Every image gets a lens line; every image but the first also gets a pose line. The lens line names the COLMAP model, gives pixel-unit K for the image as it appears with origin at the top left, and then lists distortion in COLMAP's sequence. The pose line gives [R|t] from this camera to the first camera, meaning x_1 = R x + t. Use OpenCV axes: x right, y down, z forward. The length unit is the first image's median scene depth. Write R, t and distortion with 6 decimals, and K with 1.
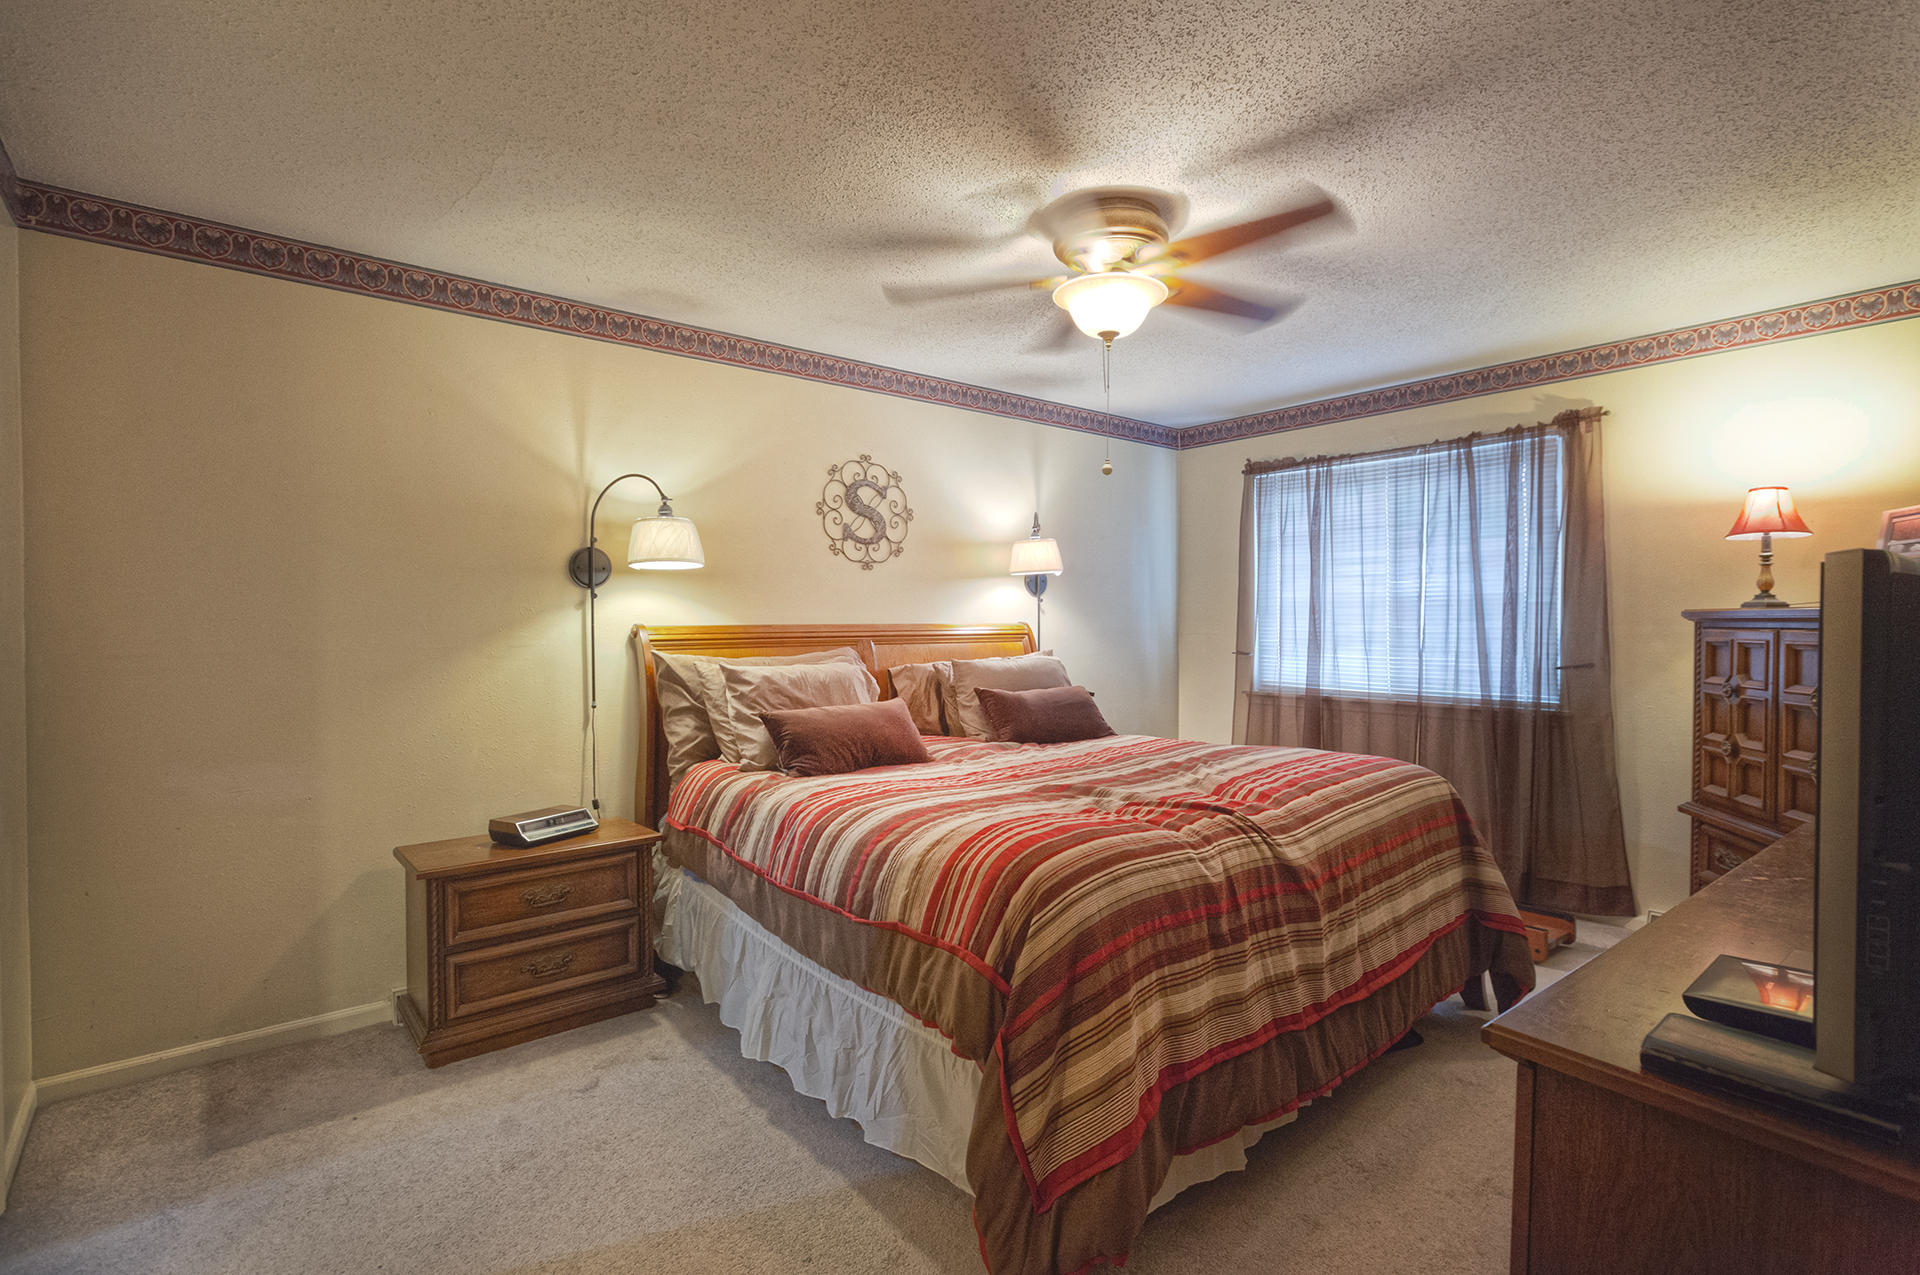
lens RADIAL K [[902.5, 0, 960.0], [0, 902.5, 637.5], [0, 0, 1]] dist [0.001072, 0.028044]
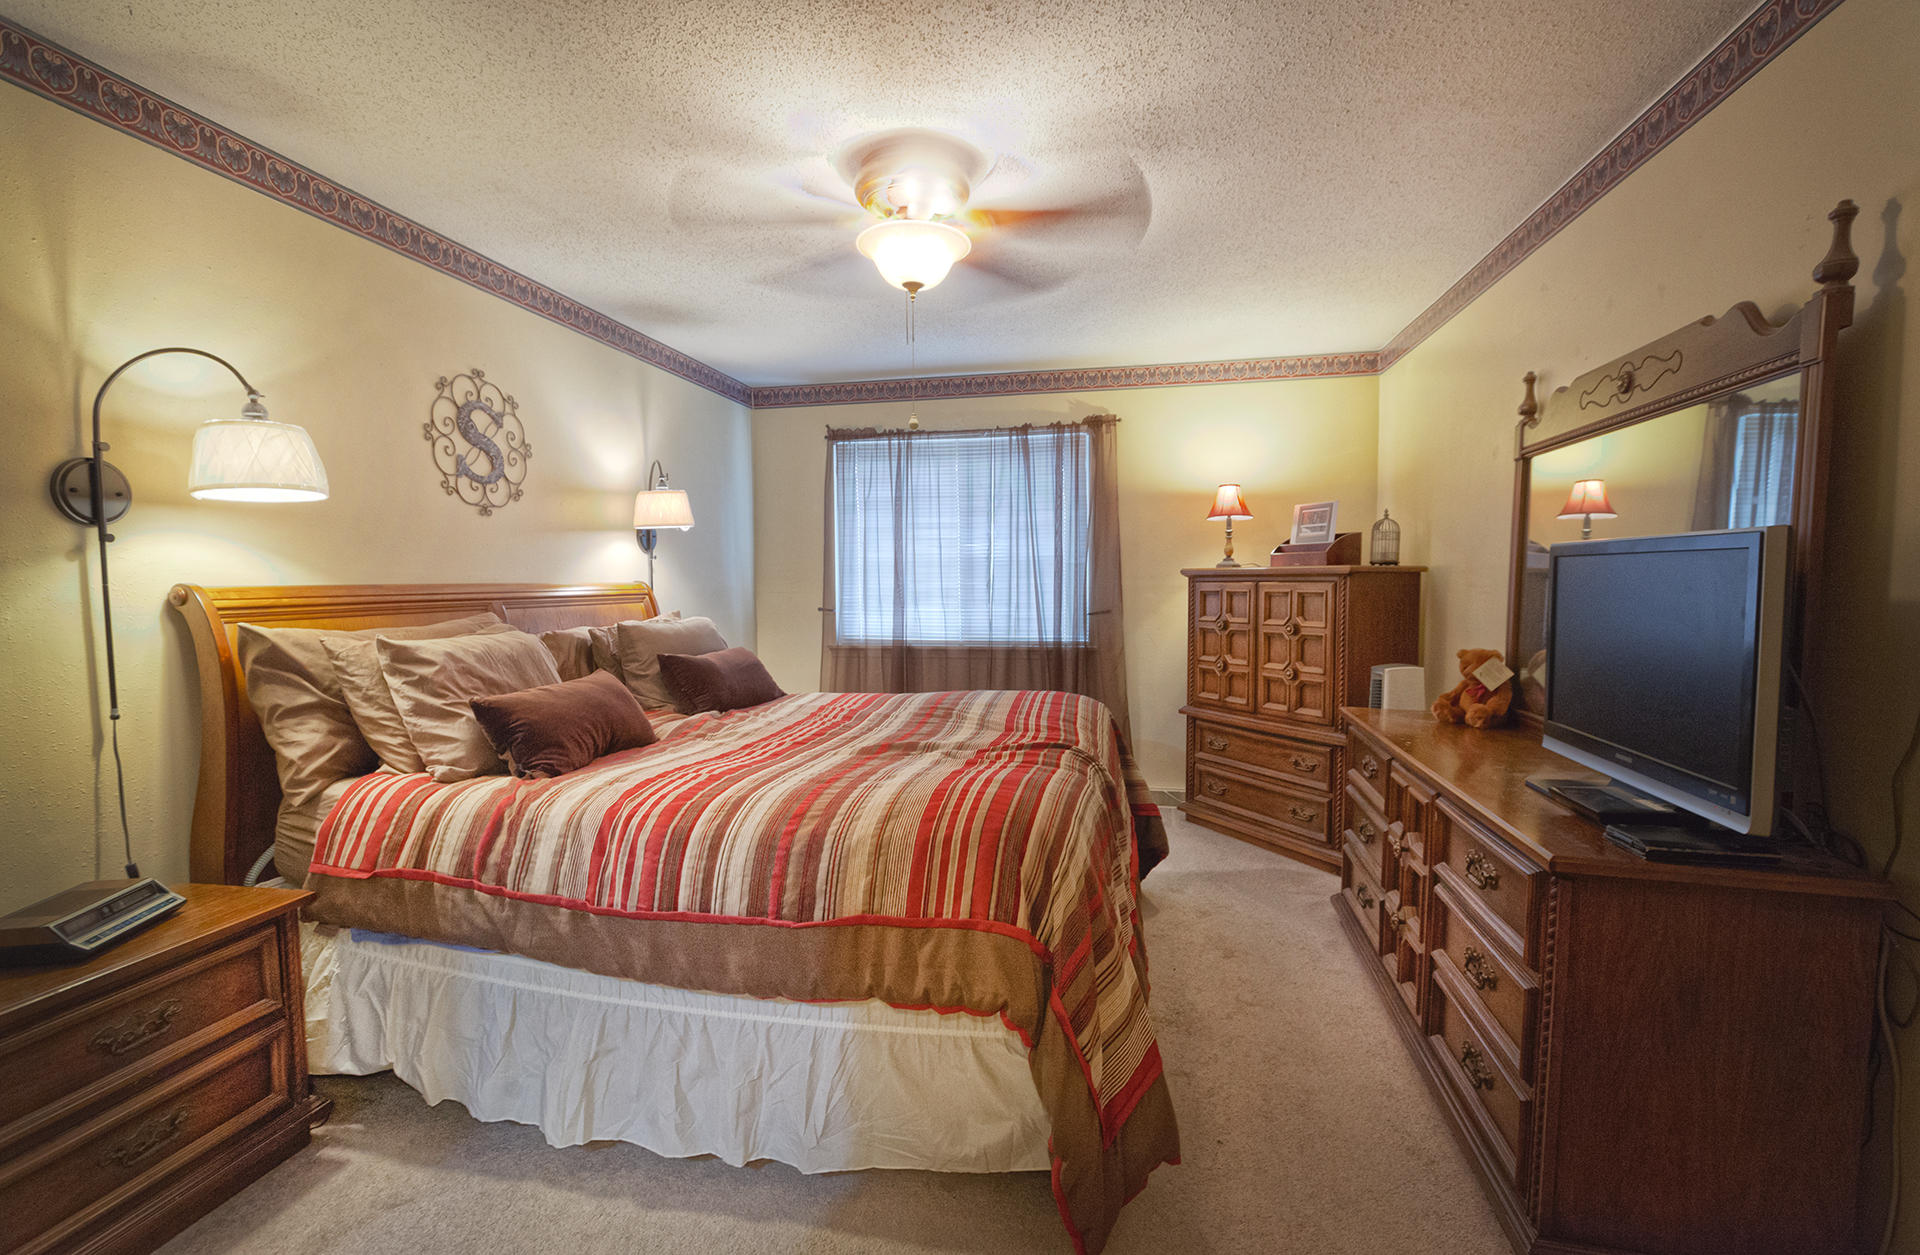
lens RADIAL K [[869.7, 0, 960.0], [0, 869.7, 627.5], [0, 0, 1]] dist [0.000339, 0.012999]
pose [[0.790659, -0.037421, 0.611112, -0.301311], [0.017056, 0.999089, 0.039112, 0.001205], [-0.612019, -0.020501, 0.790577, 0.161491]]
